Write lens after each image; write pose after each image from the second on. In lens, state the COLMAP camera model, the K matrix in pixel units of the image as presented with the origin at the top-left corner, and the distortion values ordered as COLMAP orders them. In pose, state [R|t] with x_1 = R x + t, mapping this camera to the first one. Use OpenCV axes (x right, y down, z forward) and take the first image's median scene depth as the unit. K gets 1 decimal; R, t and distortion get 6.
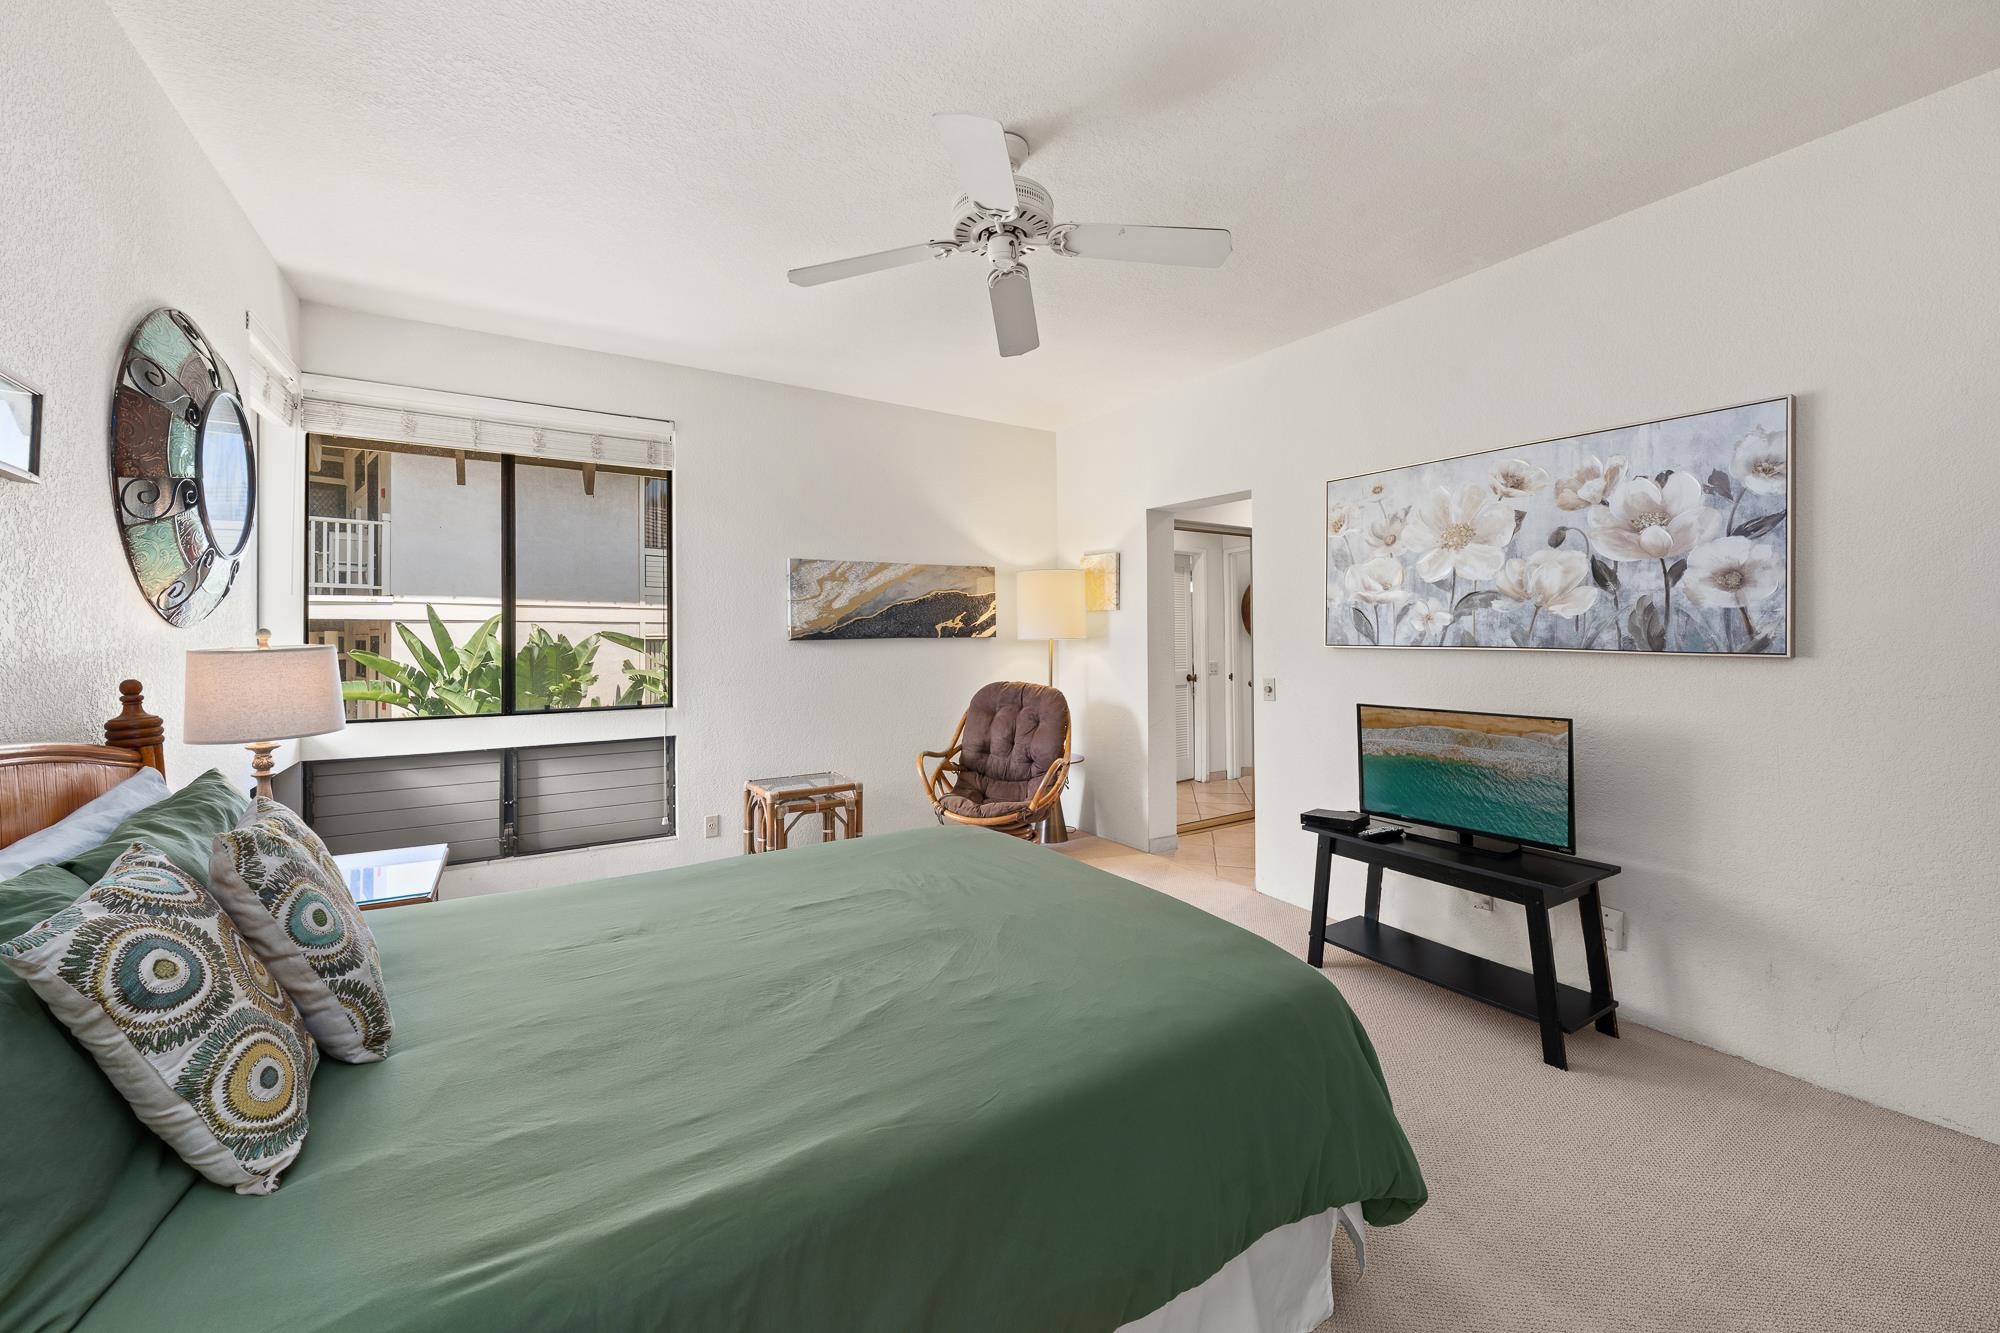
lens RADIAL K [[756.2, 0, 1005.3], [0, 756.2, 653.0], [0, 0, 1]] dist [0.000227, 0.000049]
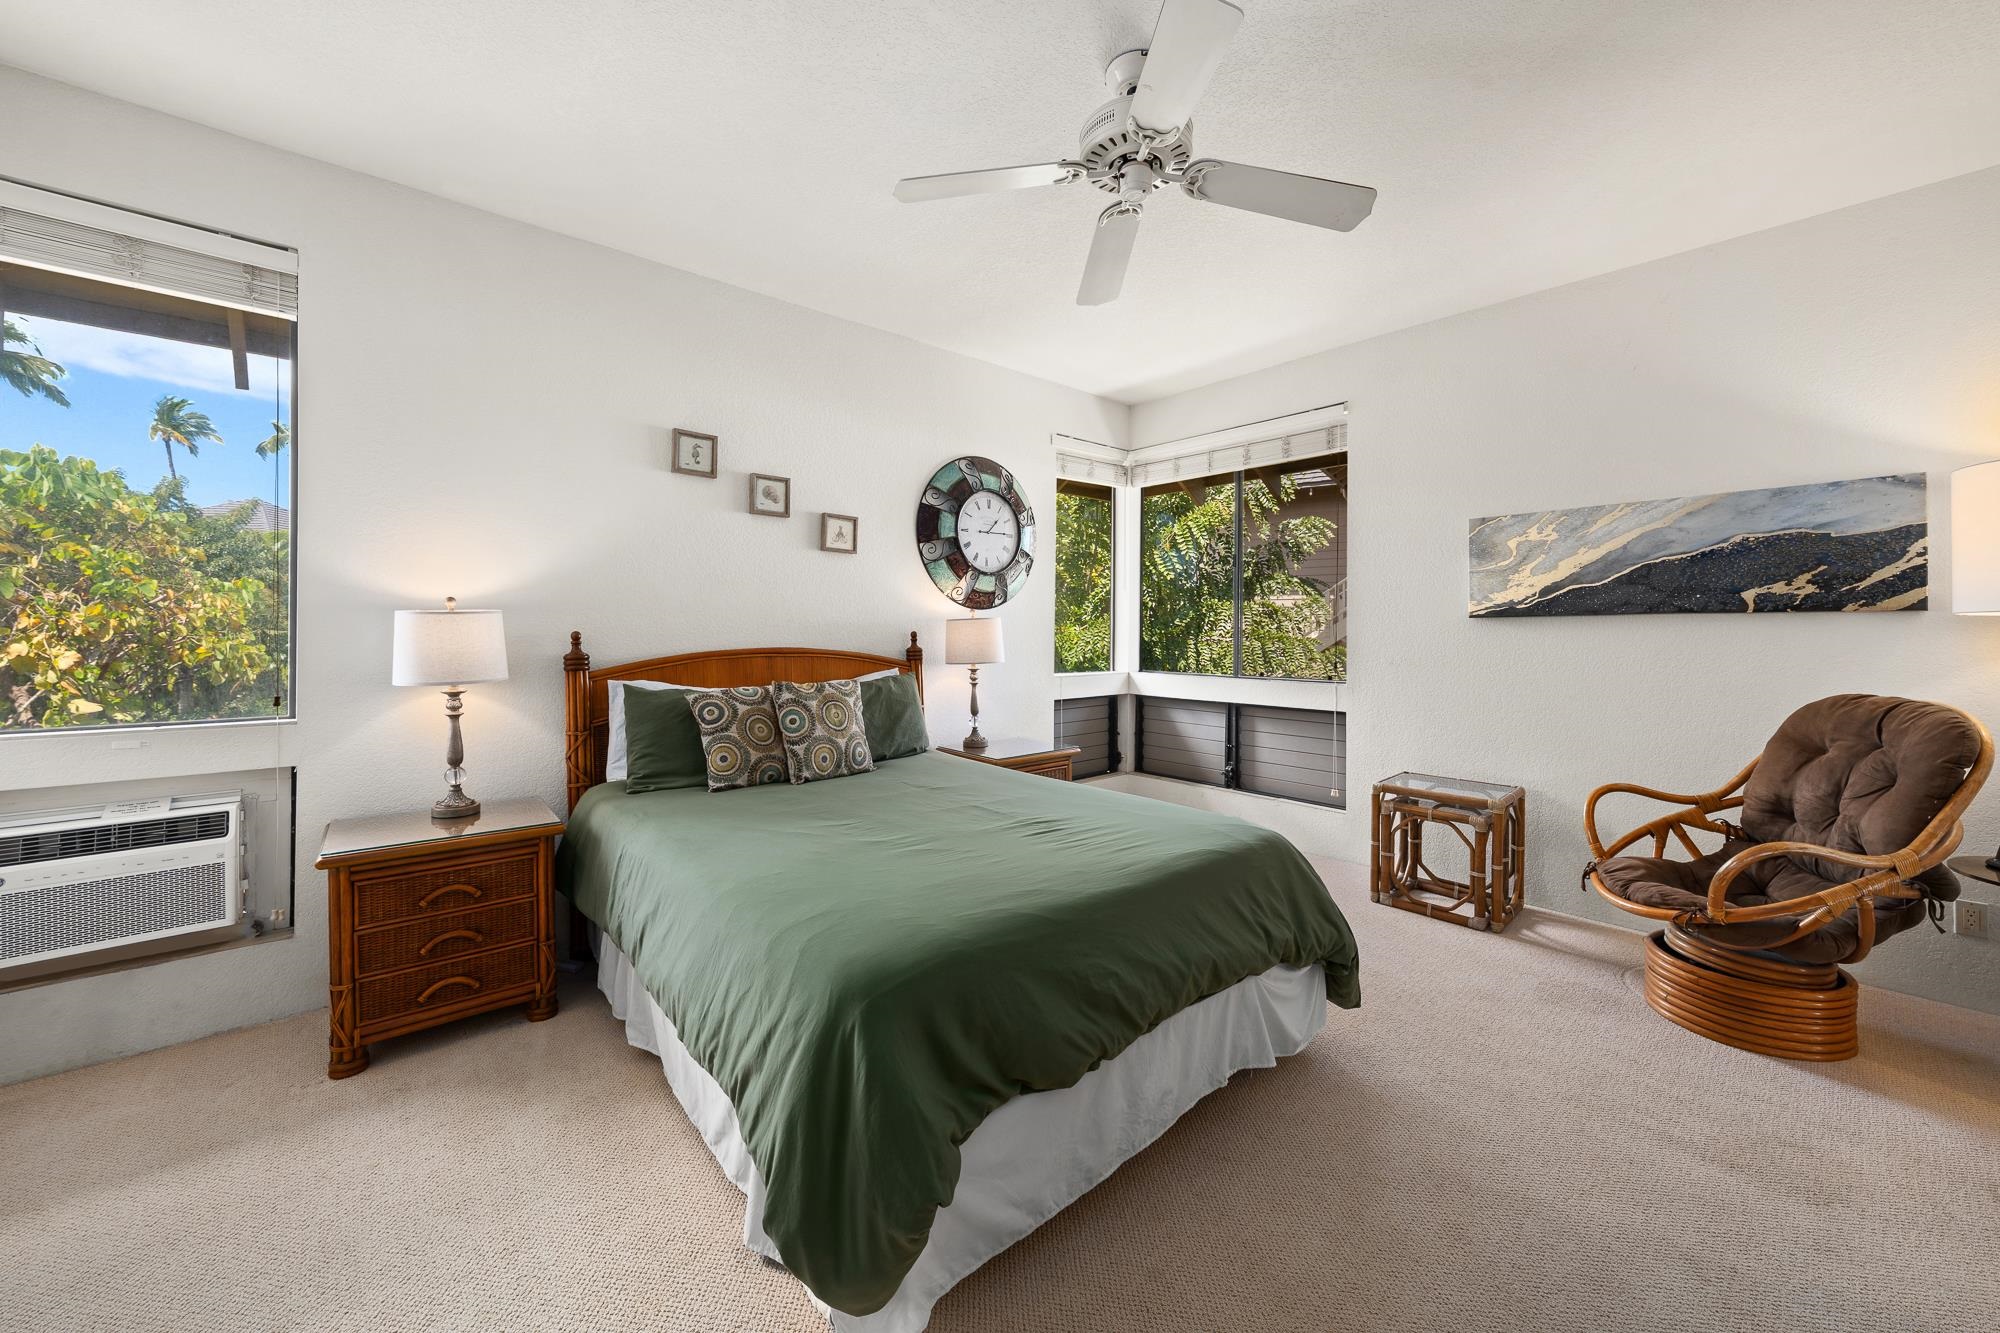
lens RADIAL K [[756.2, 0, 1005.3], [0, 756.2, 653.0], [0, 0, 1]] dist [0.000227, 0.000049]
pose [[0.153499, 0.036440, -0.987477, 0.438530], [-0.025226, 0.999139, 0.032949, 0.007142], [0.987827, 0.019852, 0.154286, 0.347715]]
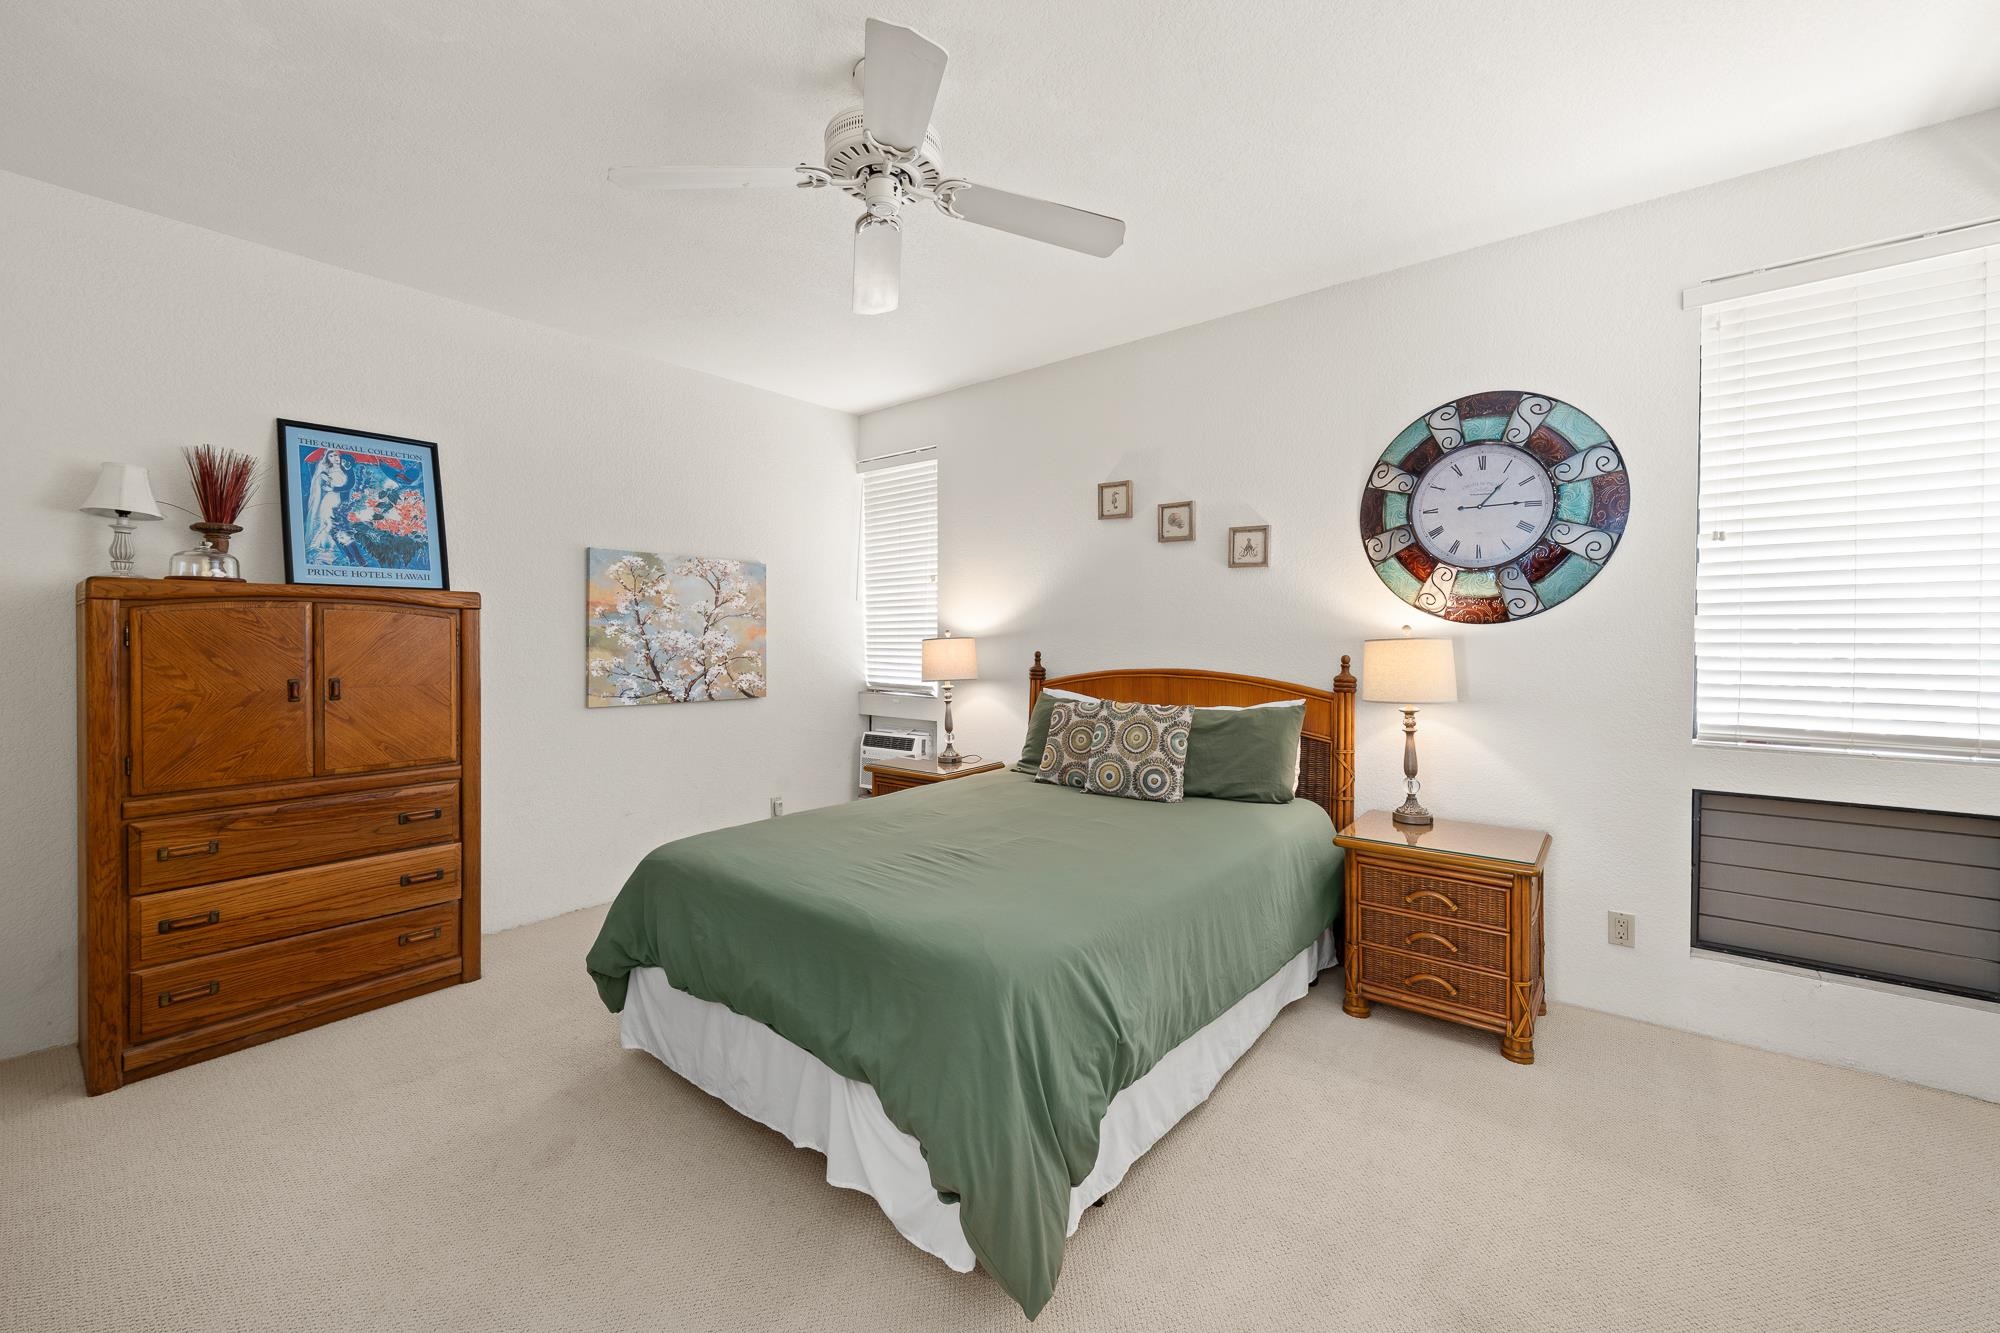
lens RADIAL K [[772.1, 0, 1000.0], [0, 772.1, 666.5], [0, 0, 1]] dist [-0.000571, -0.000003]
pose [[-0.942983, 0.005618, -0.332792, 0.086041], [-0.010752, 0.998822, 0.047327, -0.006241], [0.332666, 0.048206, -0.941812, 0.927344]]
